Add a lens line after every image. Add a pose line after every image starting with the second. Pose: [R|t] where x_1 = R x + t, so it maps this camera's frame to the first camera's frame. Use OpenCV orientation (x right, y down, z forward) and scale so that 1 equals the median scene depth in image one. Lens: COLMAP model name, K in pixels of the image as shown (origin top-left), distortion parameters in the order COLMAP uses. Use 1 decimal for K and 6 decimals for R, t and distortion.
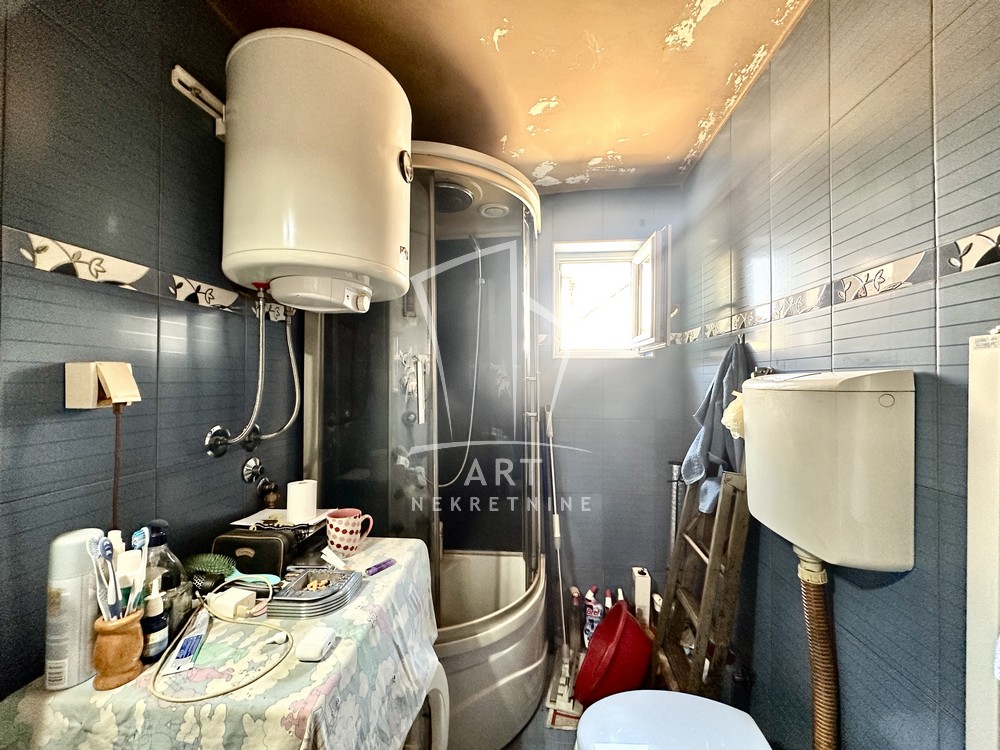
lens RADIAL K [[400.1, 0, 502.5], [0, 400.1, 377.4], [0, 0, 1]] dist [-0.002151, 0.000355]
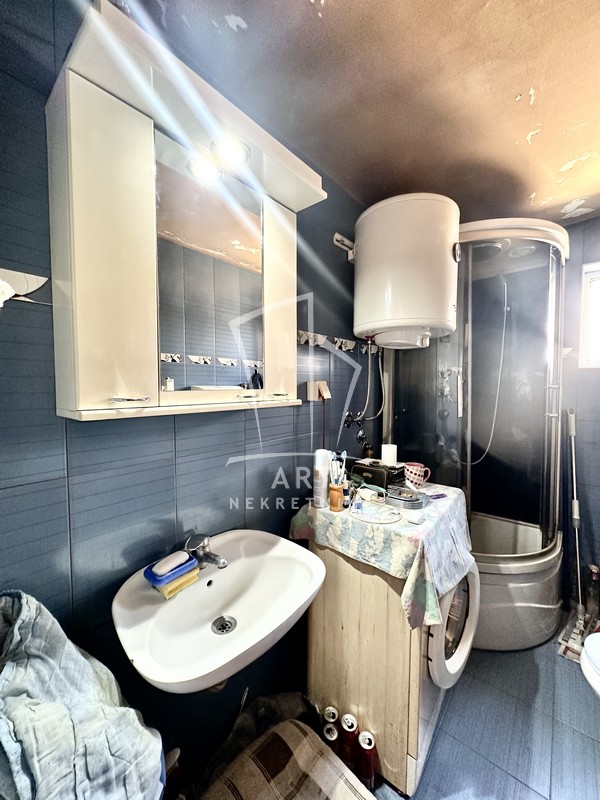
lens RADIAL K [[320.1, 0, 300.4], [0, 320.1, 400.6], [0, 0, 1]] dist [-0.002151, 0.000355]
pose [[0.824654, 0.026250, -0.565028, -0.022443], [0.005444, 0.998508, 0.054333, -0.017676], [0.565611, -0.047882, 0.823281, -0.416791]]
